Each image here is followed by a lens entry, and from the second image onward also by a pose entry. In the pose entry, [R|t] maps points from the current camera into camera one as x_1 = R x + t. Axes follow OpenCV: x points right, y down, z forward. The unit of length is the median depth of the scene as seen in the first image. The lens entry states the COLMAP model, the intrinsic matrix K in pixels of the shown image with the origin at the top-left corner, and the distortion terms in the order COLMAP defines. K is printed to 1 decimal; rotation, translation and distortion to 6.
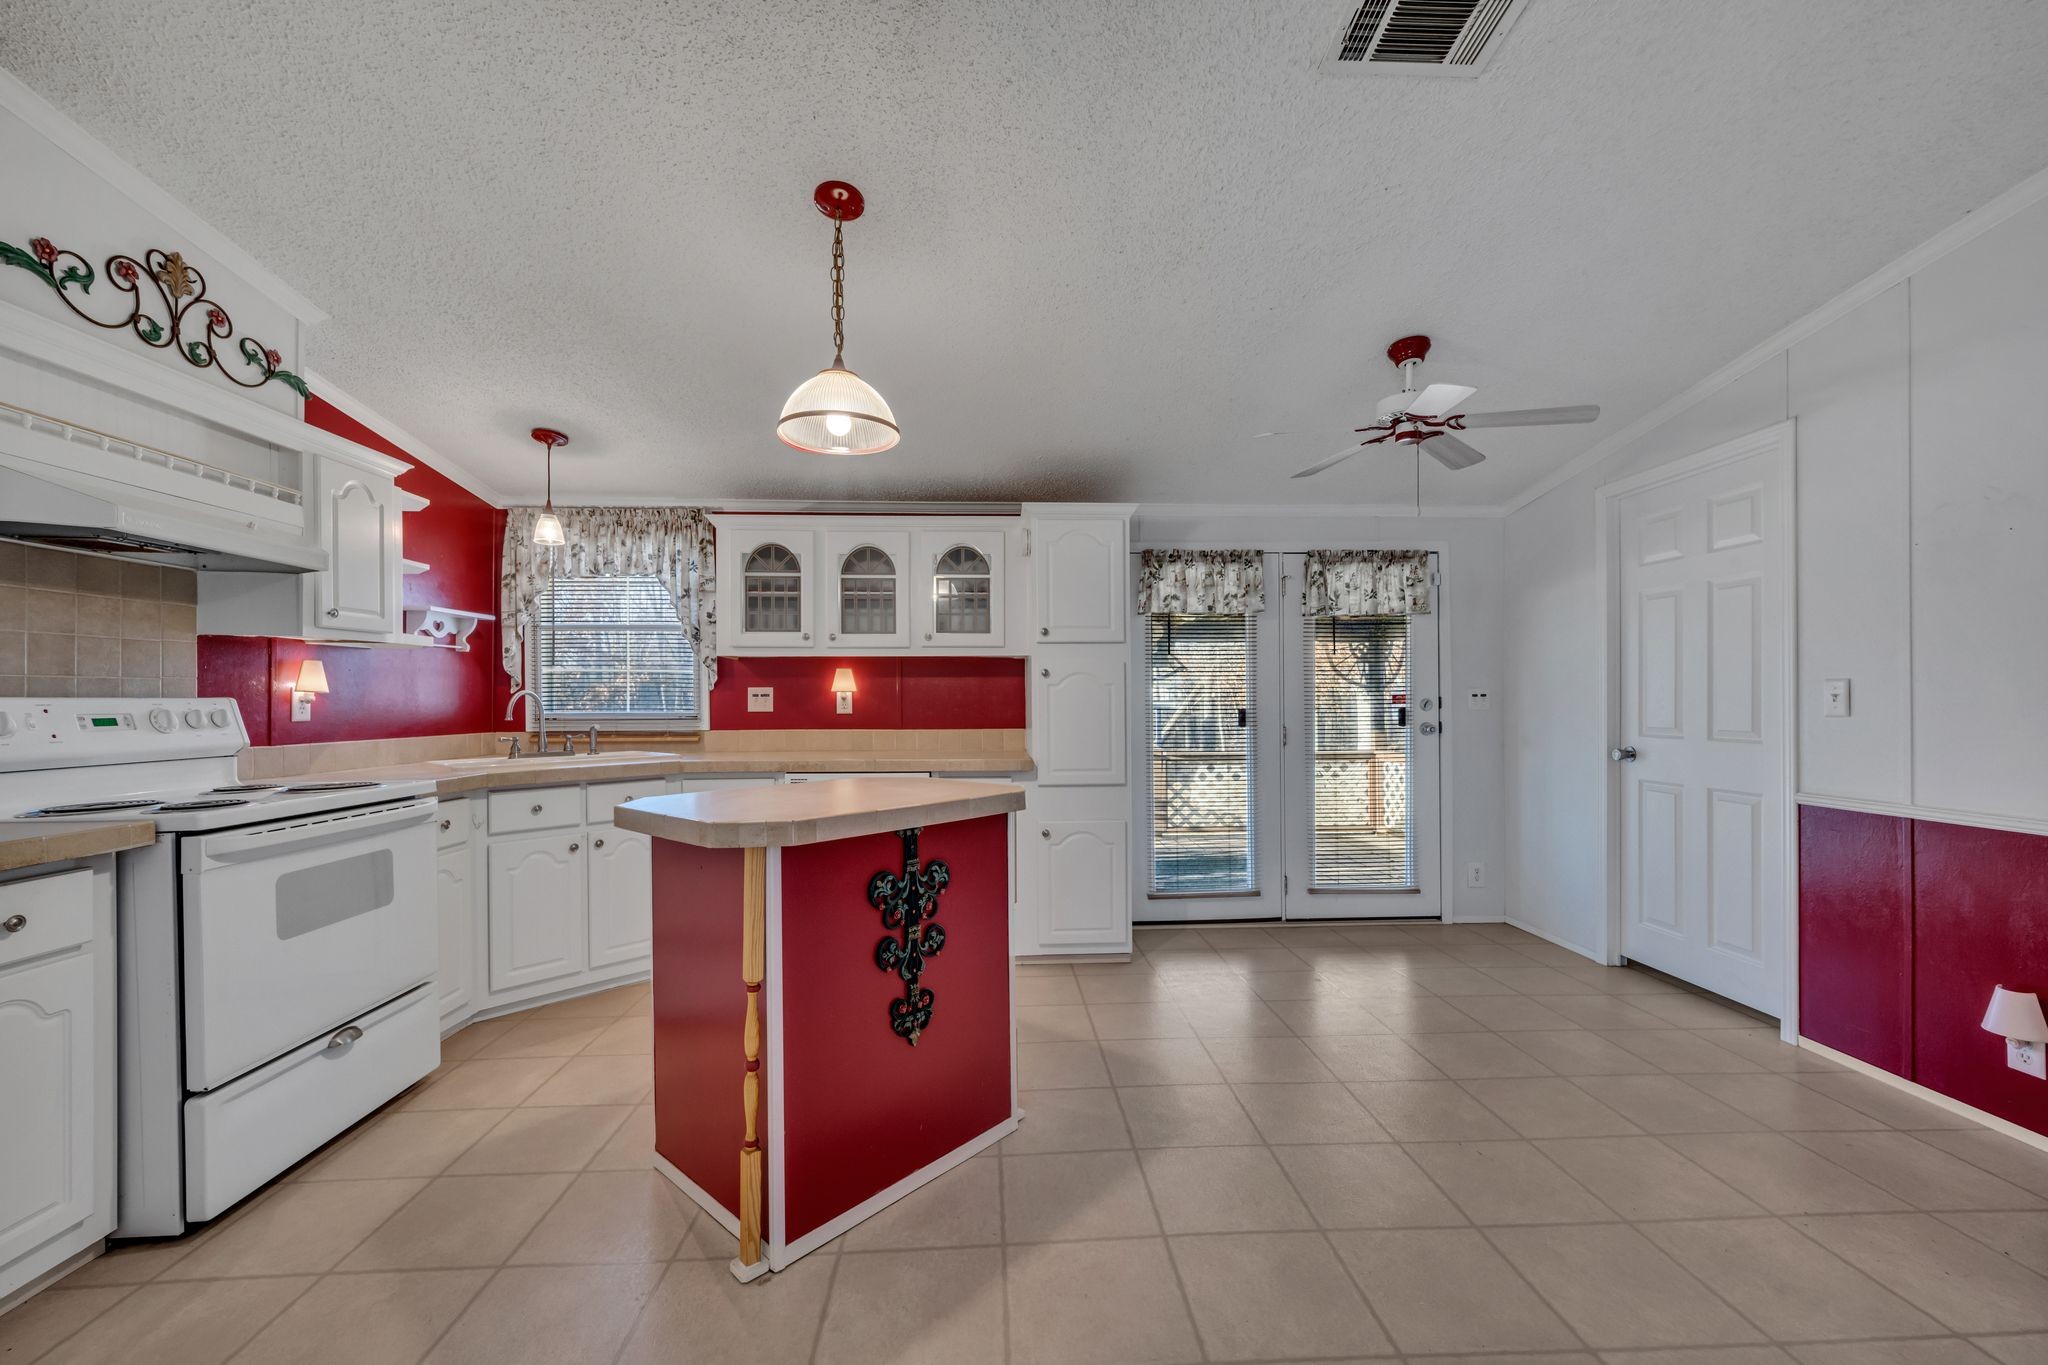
lens RADIAL K [[815.0, 0, 1025.0], [0, 815.0, 698.2], [0, 0, 1]] dist [0.004204, 0.000355]
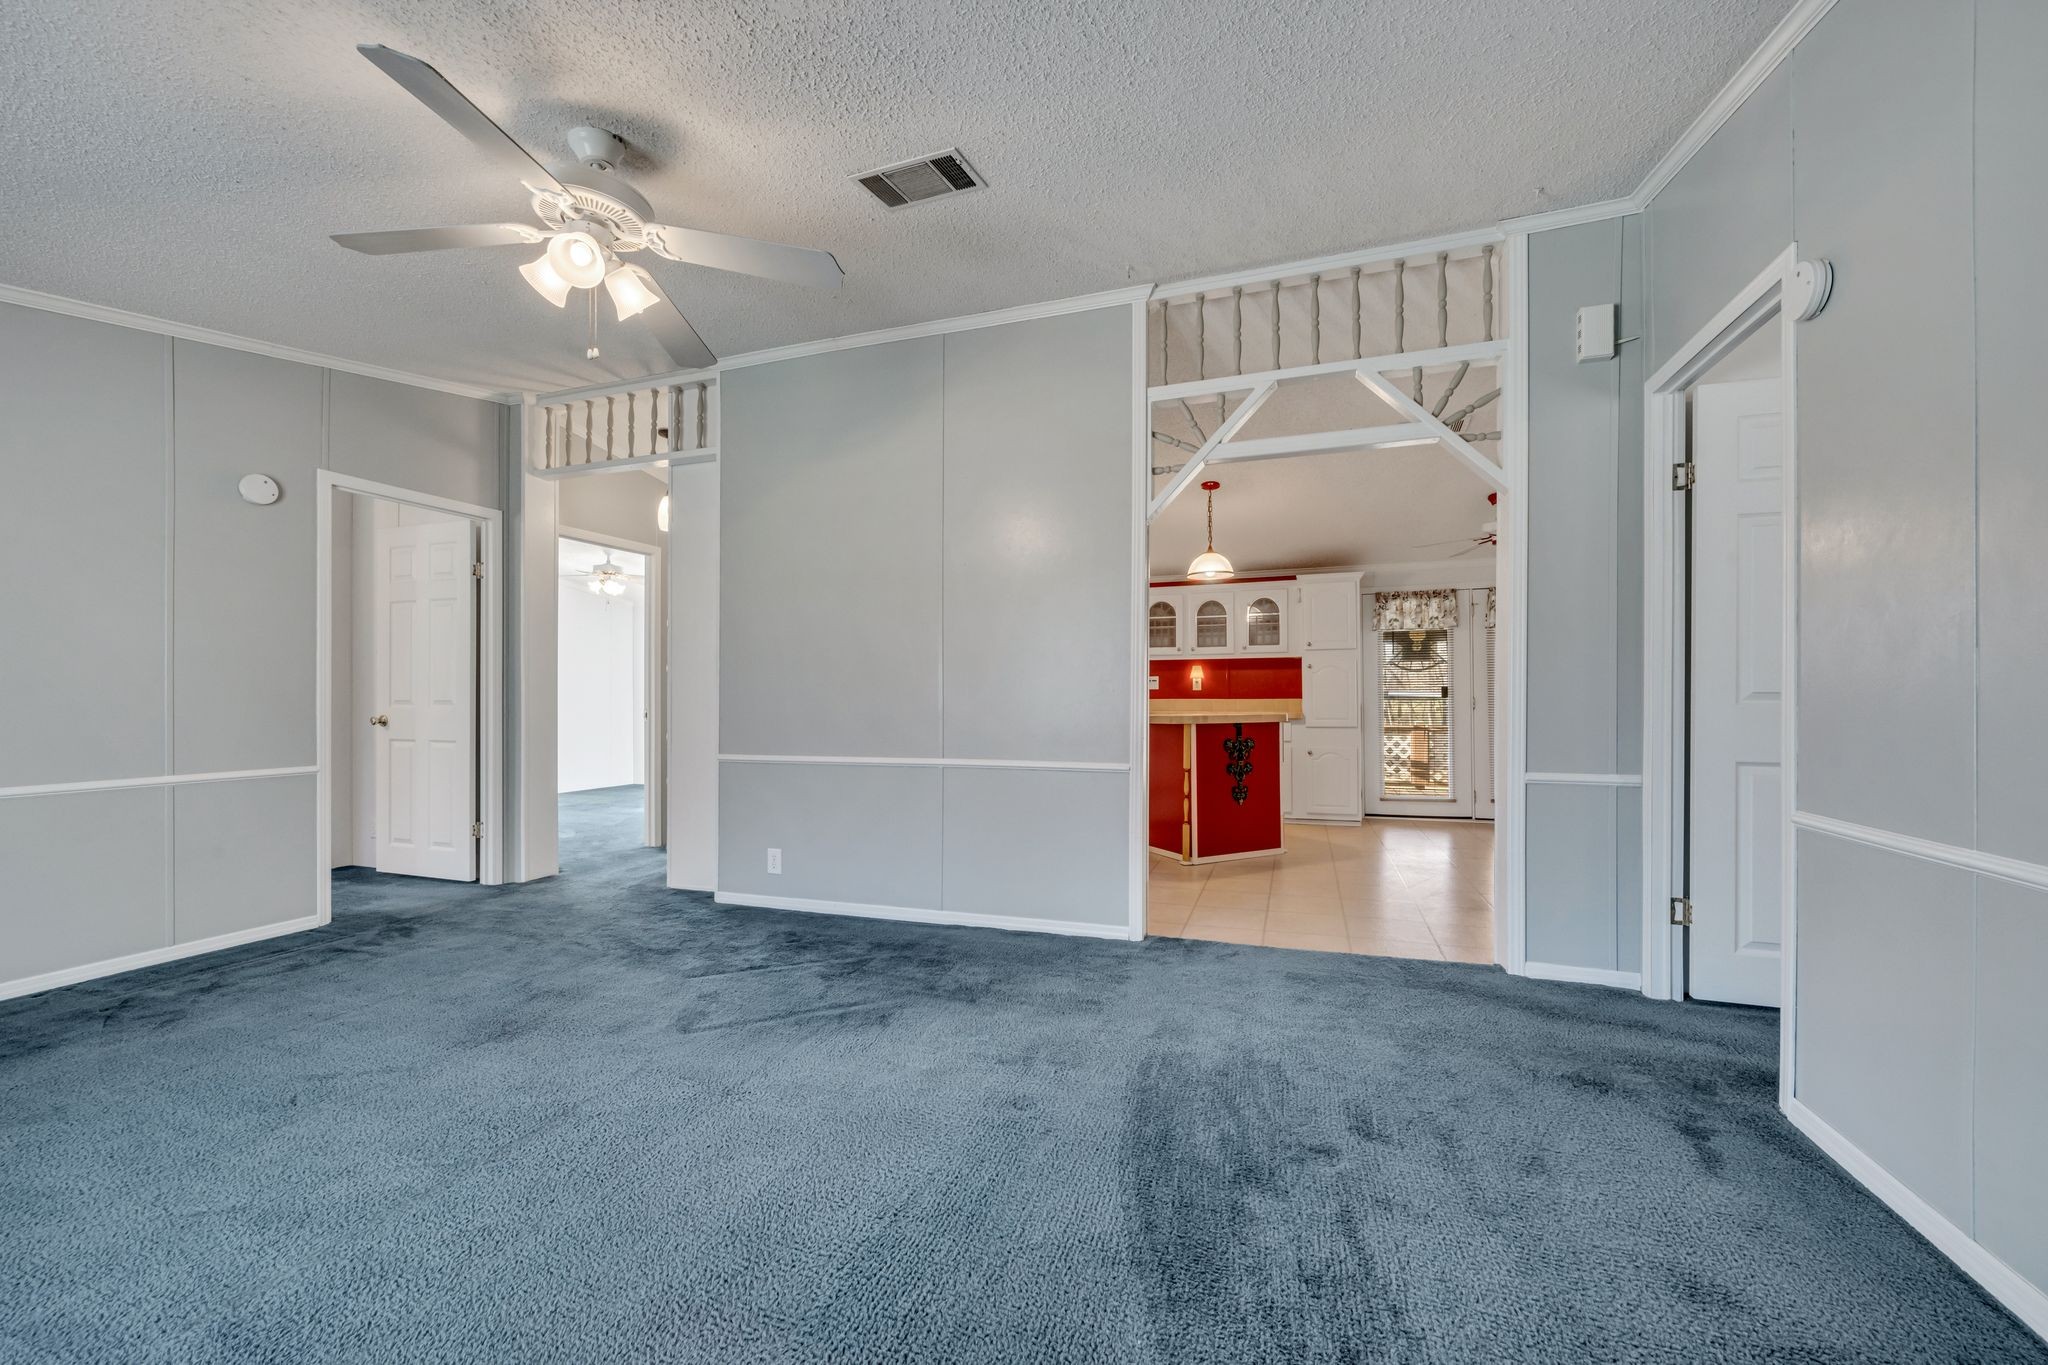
lens RADIAL K [[800.2, 0, 1025.4], [0, 800.2, 694.9], [0, 0, 1]] dist [0.001000, 0.000055]
pose [[0.928267, -0.003119, -0.371900, 0.123439], [0.002482, 0.999995, -0.002192, 0.044722], [0.371905, 0.001112, 0.928270, -1.131449]]
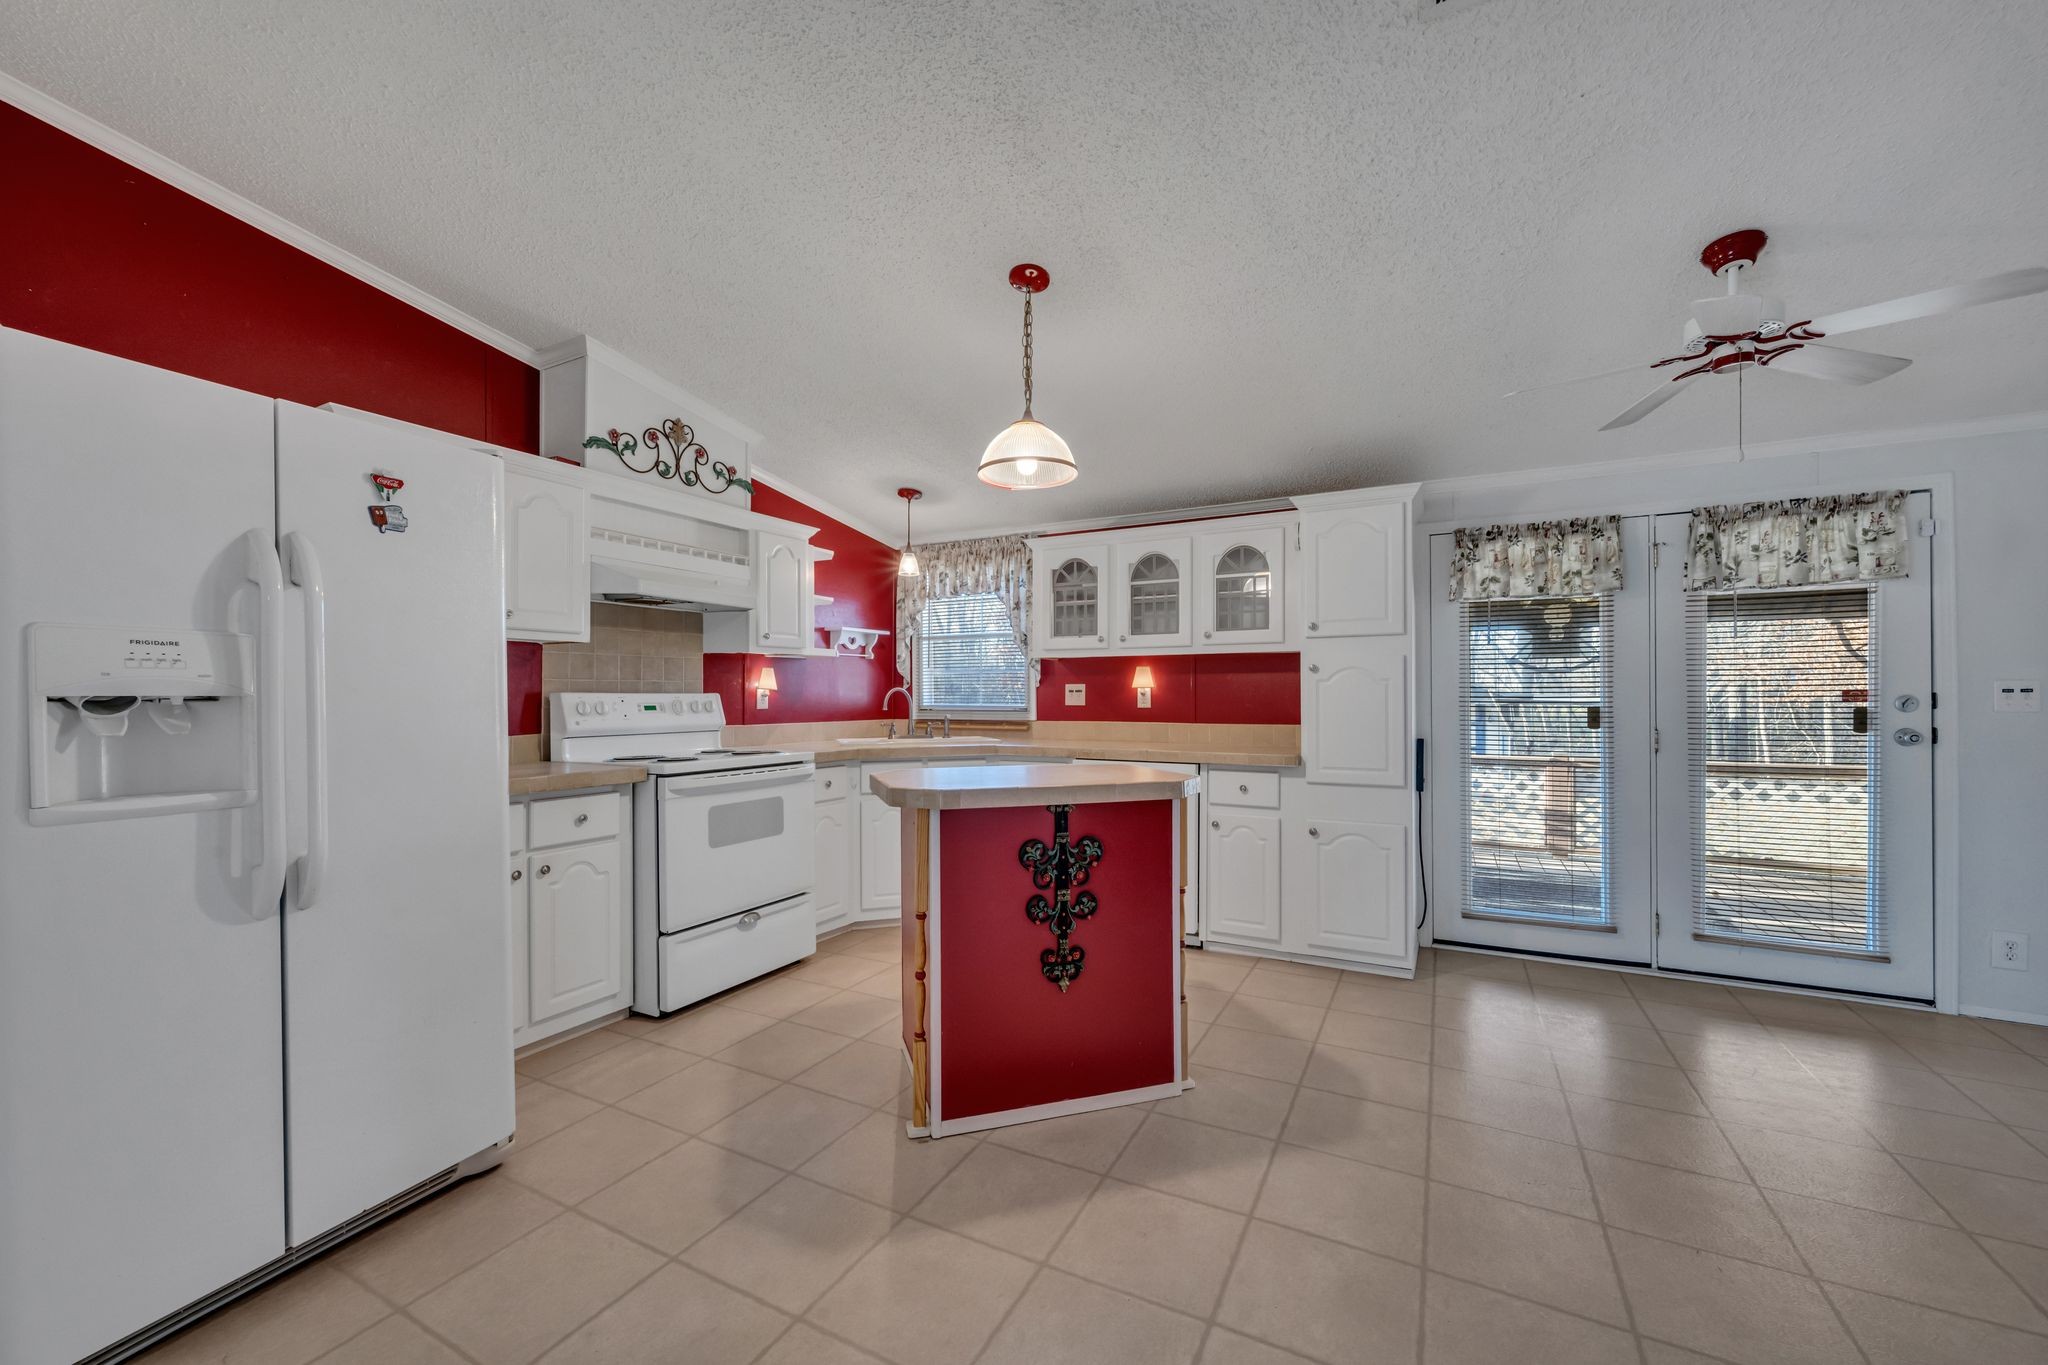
lens RADIAL K [[800.2, 0, 1025.4], [0, 800.2, 694.9], [0, 0, 1]] dist [0.001000, 0.000055]
pose [[0.860093, 0.001970, -0.510133, 0.265336], [-0.000678, 0.999996, 0.002717, -0.001497], [0.510136, -0.001991, 0.860091, -0.007713]]
